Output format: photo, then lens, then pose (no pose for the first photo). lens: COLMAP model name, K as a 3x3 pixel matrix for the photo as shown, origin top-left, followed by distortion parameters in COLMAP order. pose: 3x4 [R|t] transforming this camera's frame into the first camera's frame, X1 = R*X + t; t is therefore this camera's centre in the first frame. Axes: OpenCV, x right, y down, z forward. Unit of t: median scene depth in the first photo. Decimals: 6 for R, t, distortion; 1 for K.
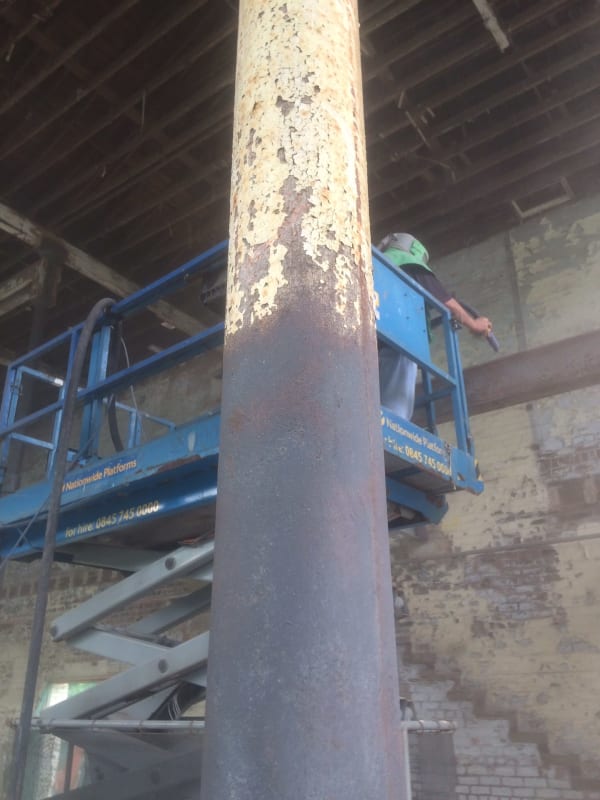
lens RADIAL K [[685.8, 0, 301.9], [0, 685.8, 400.8], [0, 0, 1]] dist [0.136651, -0.166307]
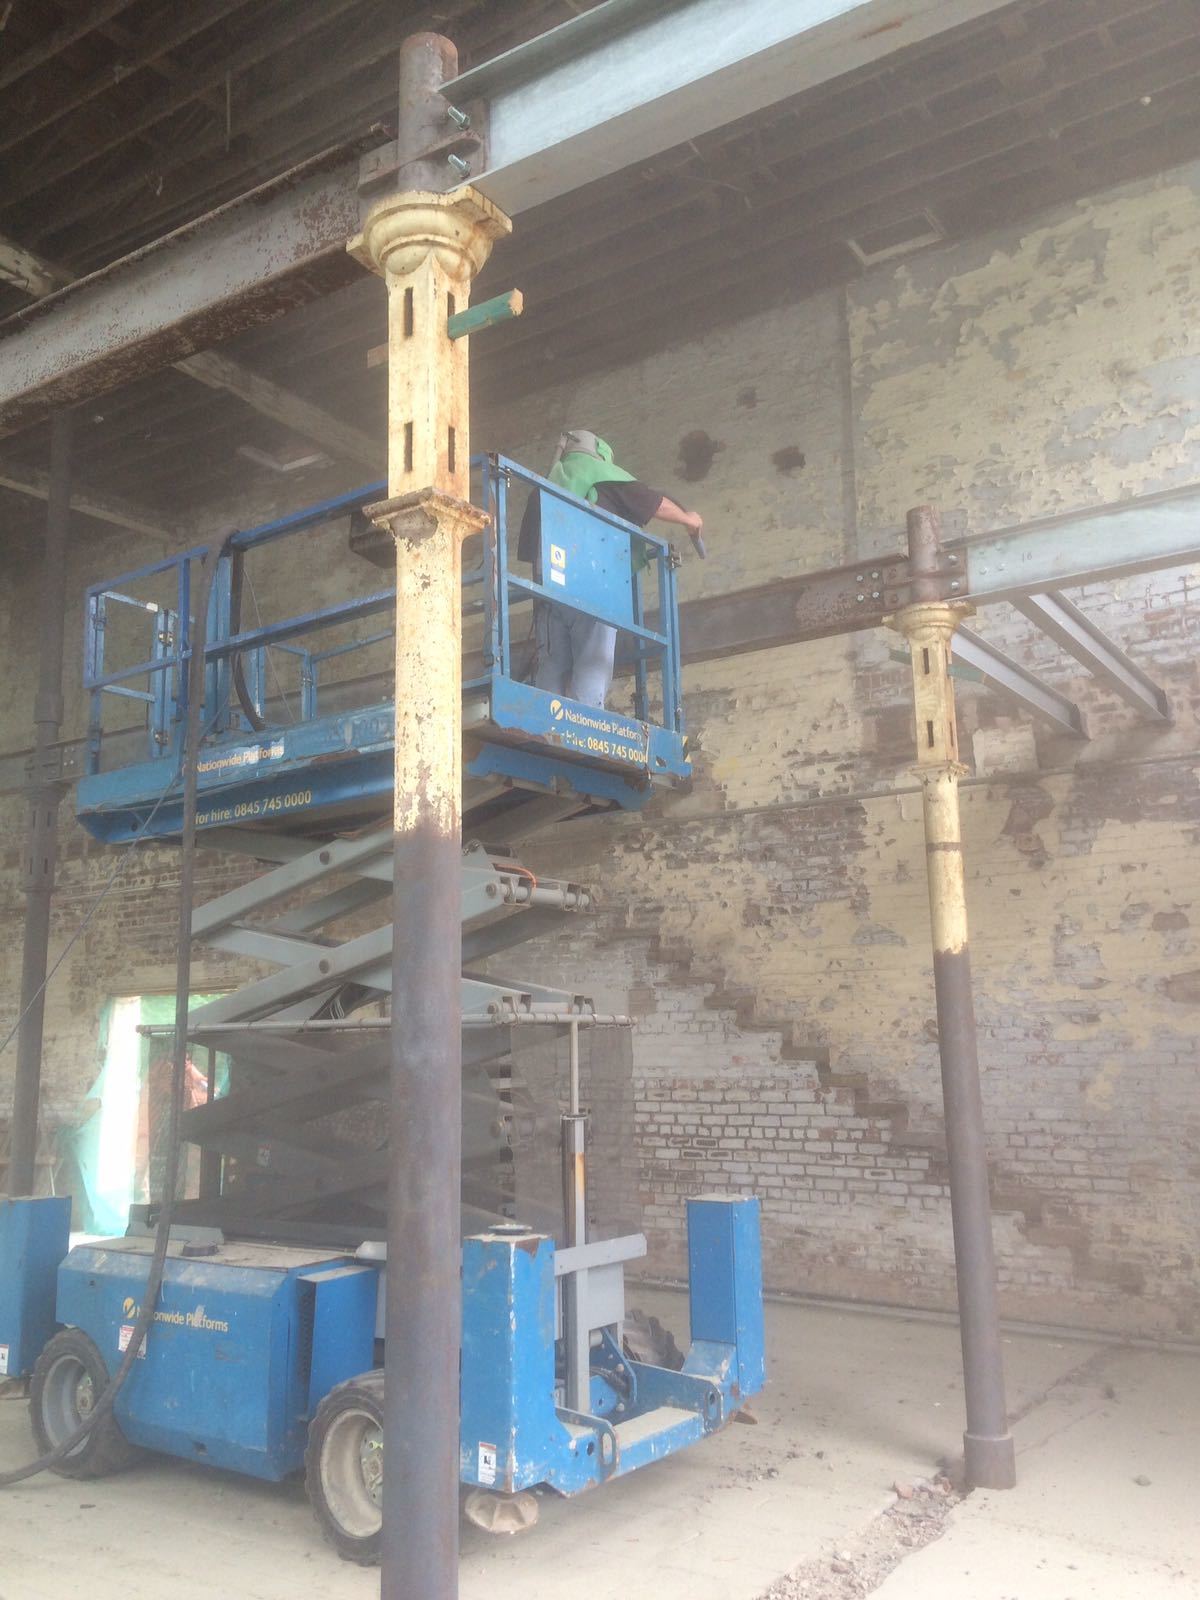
lens RADIAL K [[1371.7, 0, 603.4], [0, 1371.7, 794.2], [0, 0, 1]] dist [0.136651, -0.166307]
pose [[0.998651, -0.000764, 0.051916, 0.031472], [-0.011404, 0.972249, 0.233671, -0.116045], [-0.050654, -0.233948, 0.970929, -0.313879]]
